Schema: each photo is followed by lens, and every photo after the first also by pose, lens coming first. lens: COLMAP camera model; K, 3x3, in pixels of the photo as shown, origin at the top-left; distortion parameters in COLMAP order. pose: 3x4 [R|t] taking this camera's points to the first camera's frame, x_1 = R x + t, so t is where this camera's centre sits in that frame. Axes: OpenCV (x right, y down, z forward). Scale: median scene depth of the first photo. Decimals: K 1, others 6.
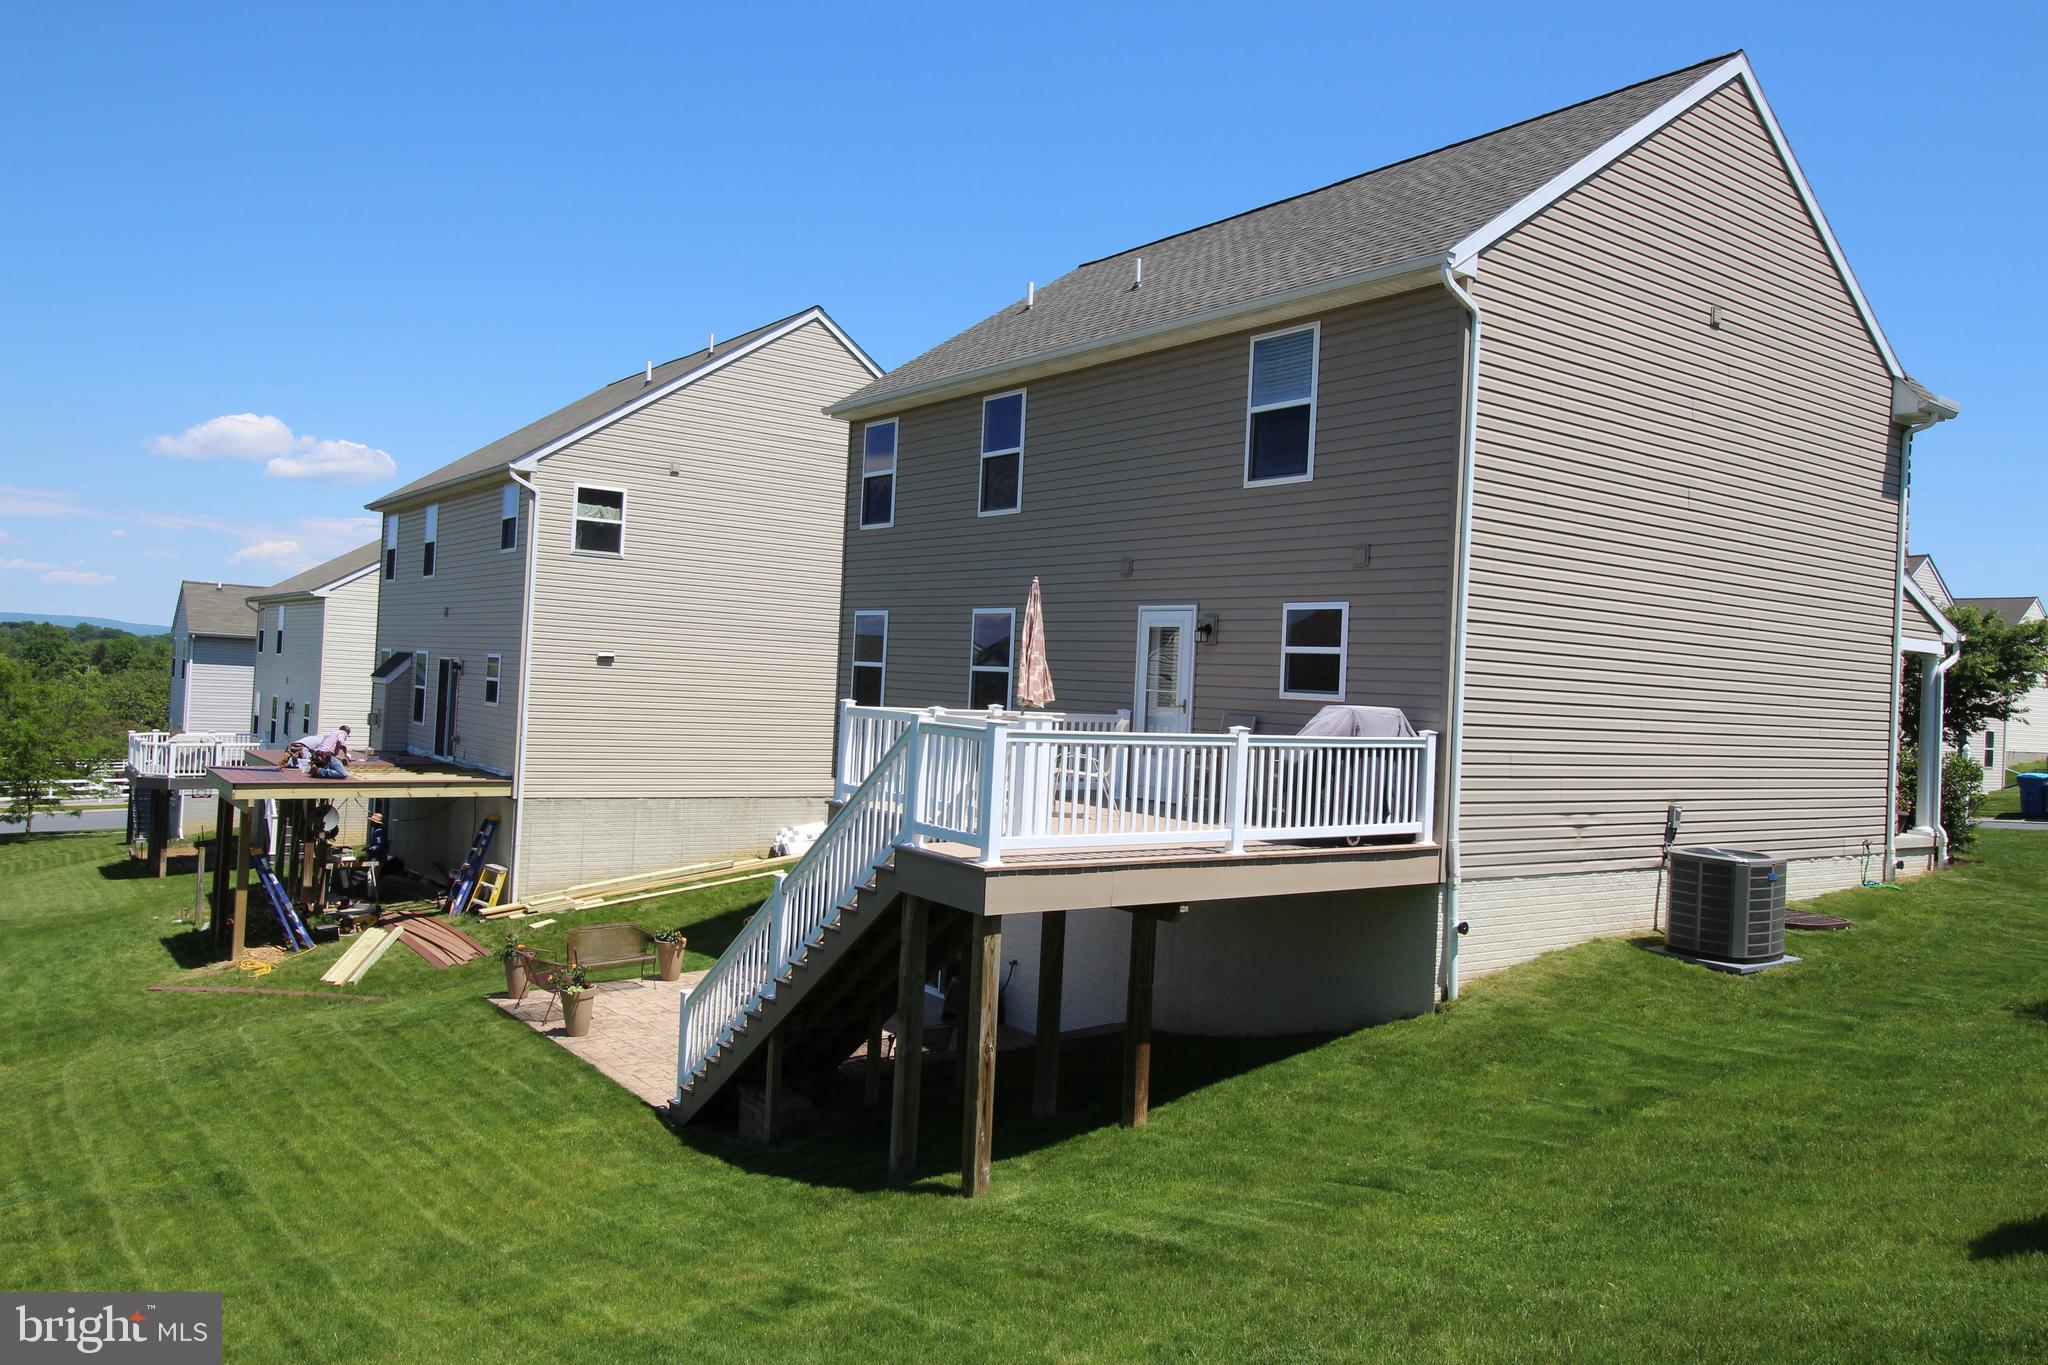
lens RADIAL K [[1435.7, 0, 1021.5], [0, 1435.7, 681.0], [0, 0, 1]] dist [-0.001742, 0.000922]
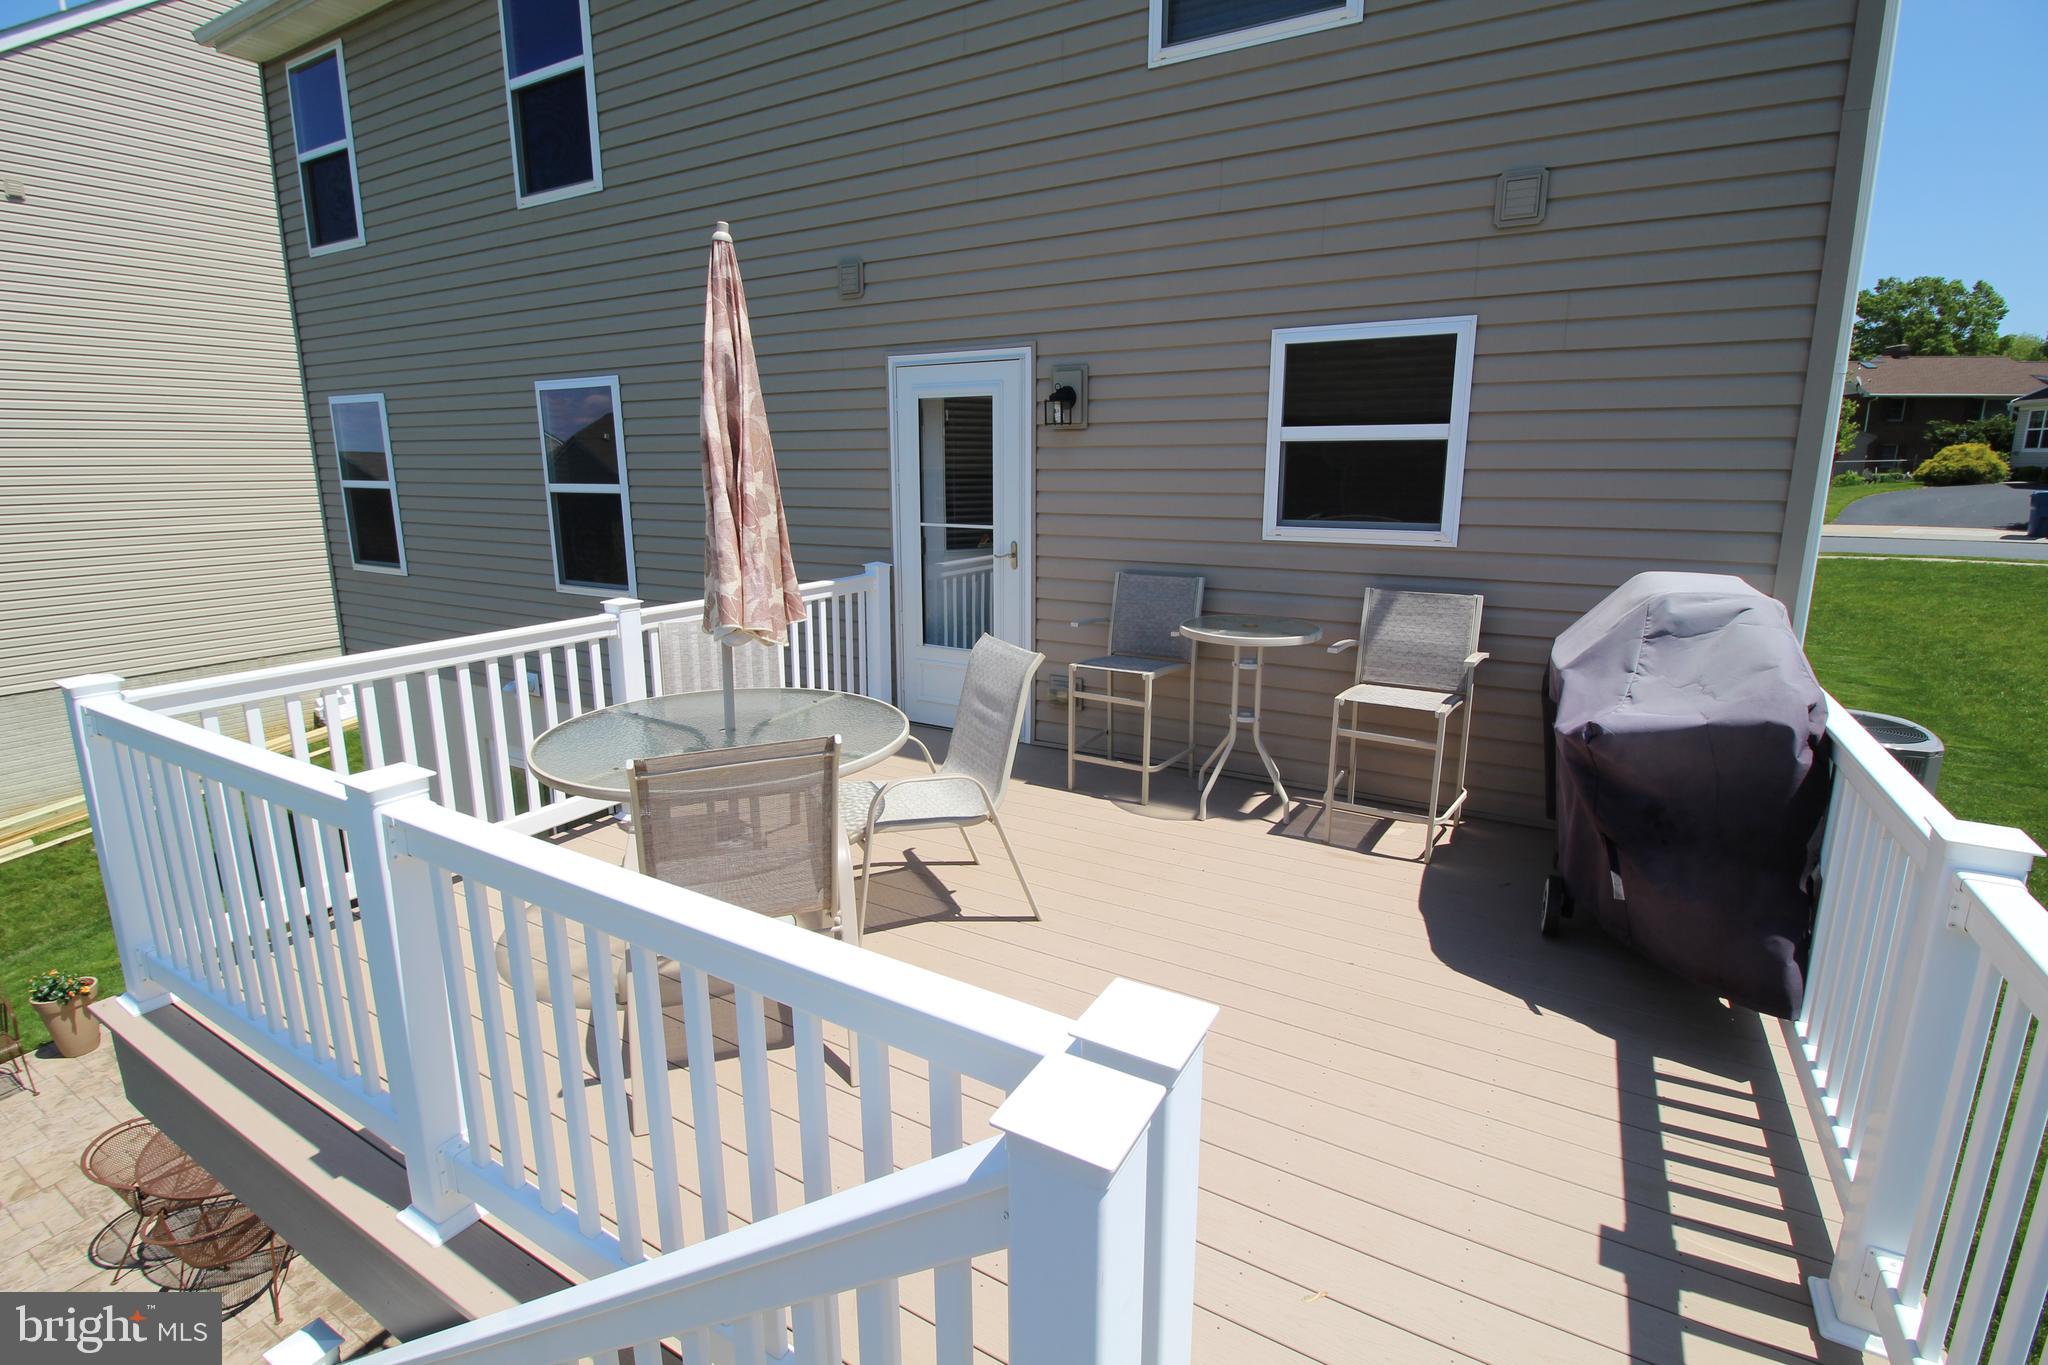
lens RADIAL K [[946.2, 0, 1015.0], [0, 946.2, 680.2], [0, 0, 1]] dist [-0.007044, -0.006938]
pose [[0.916287, -0.134058, 0.377420, -0.014003], [0.043878, 0.970248, 0.238104, -0.013941], [-0.398111, -0.201611, 0.894908, 0.489793]]
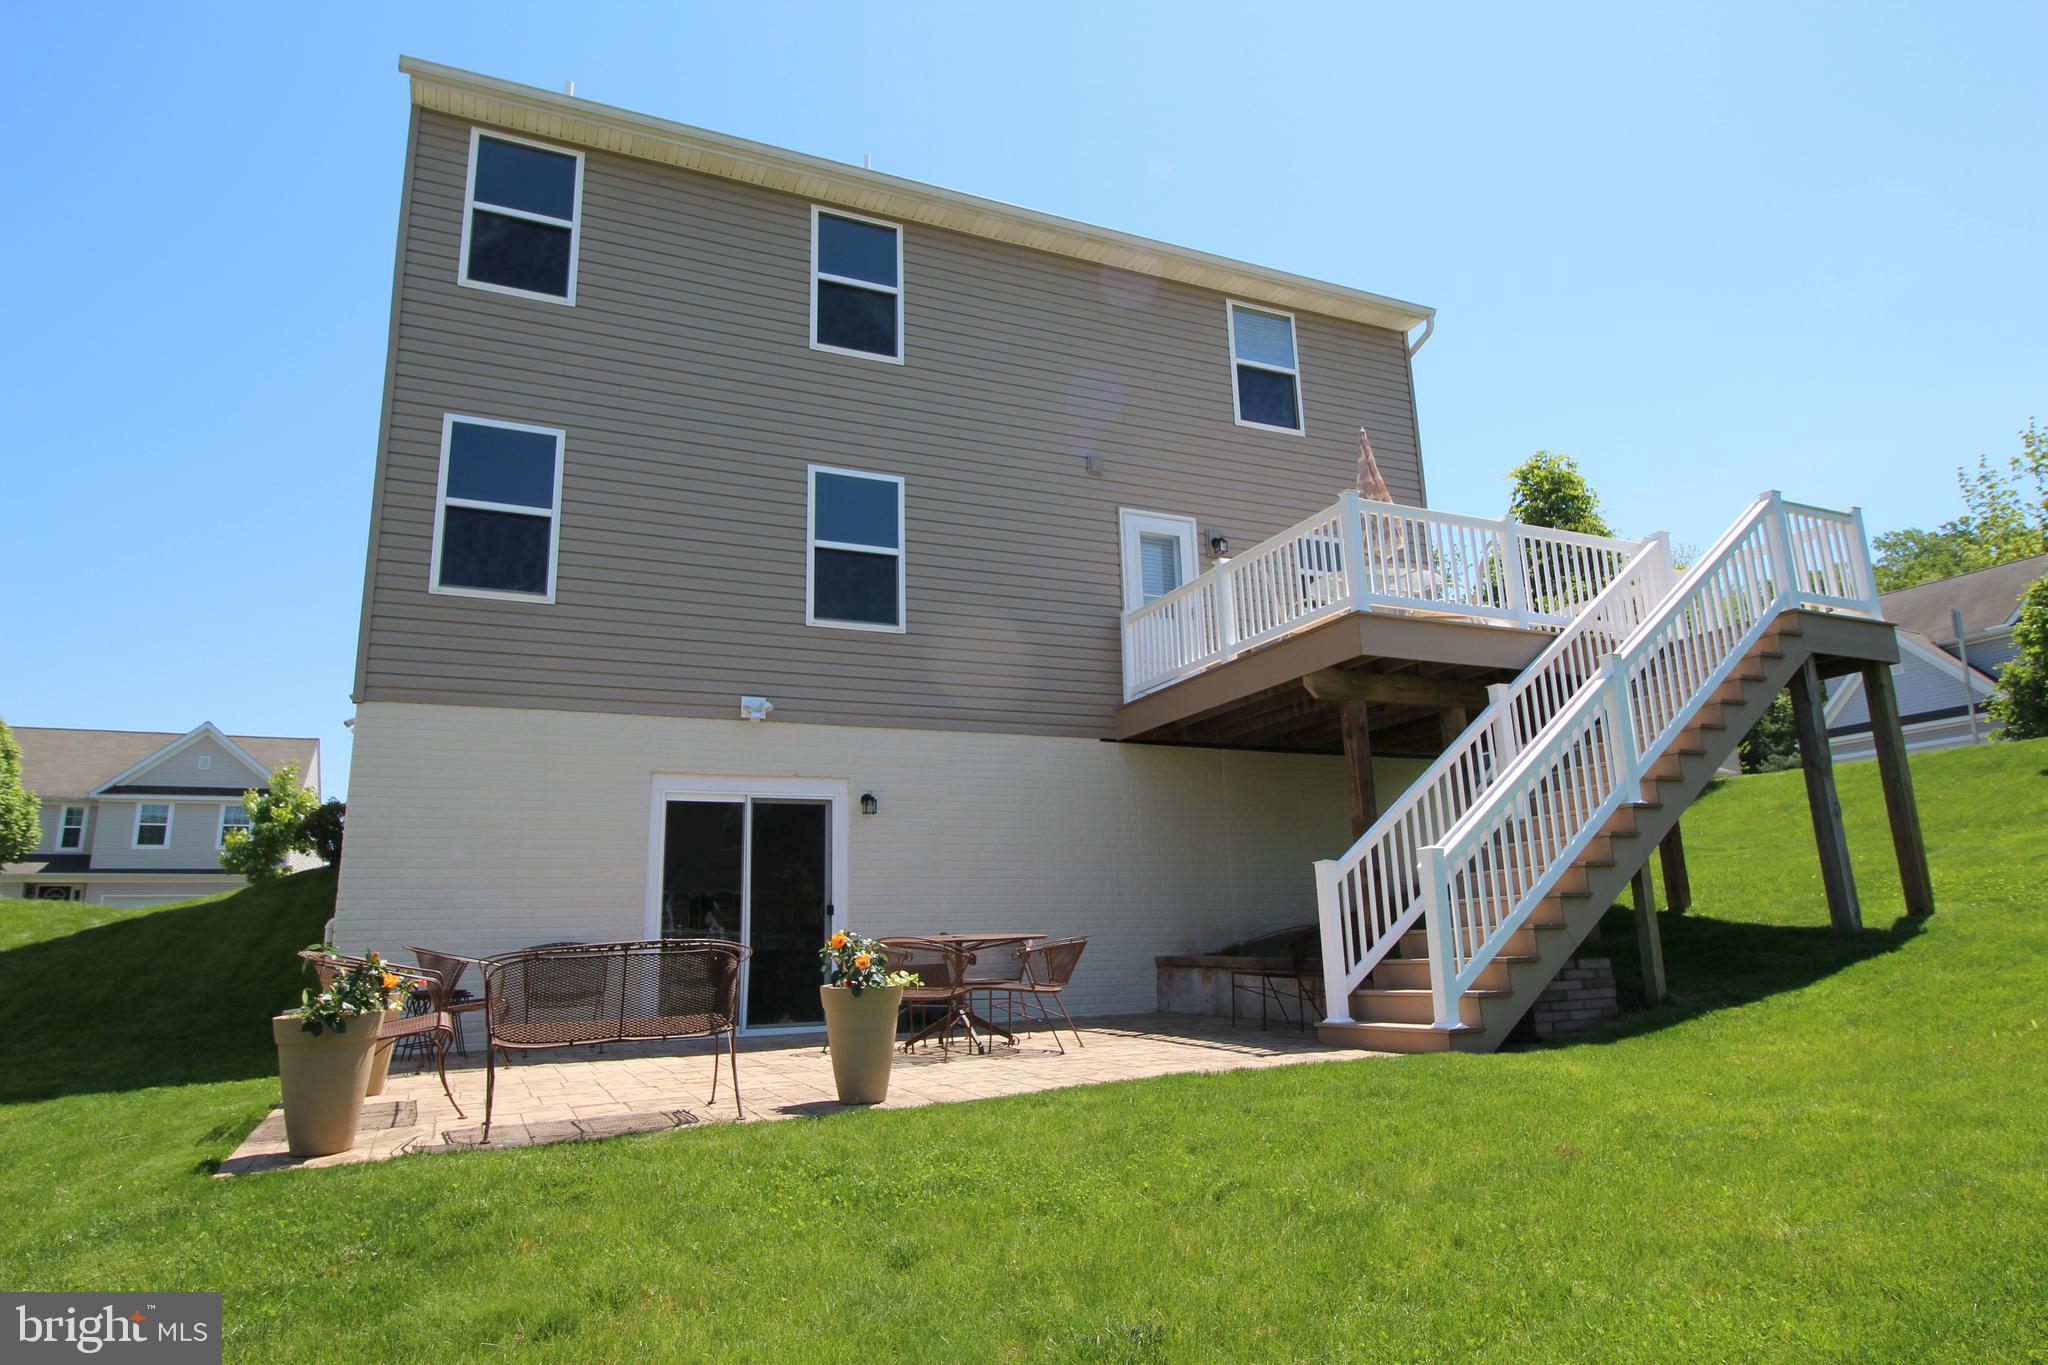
lens RADIAL K [[1287.8, 0, 1030.8], [0, 1287.8, 668.6], [0, 0, 1]] dist [-0.005508, -0.005323]
pose [[0.190158, 0.169821, 0.966954, -0.540458], [0.038542, 0.982875, -0.180196, 0.149408], [-0.980997, 0.071534, 0.180356, 0.678355]]
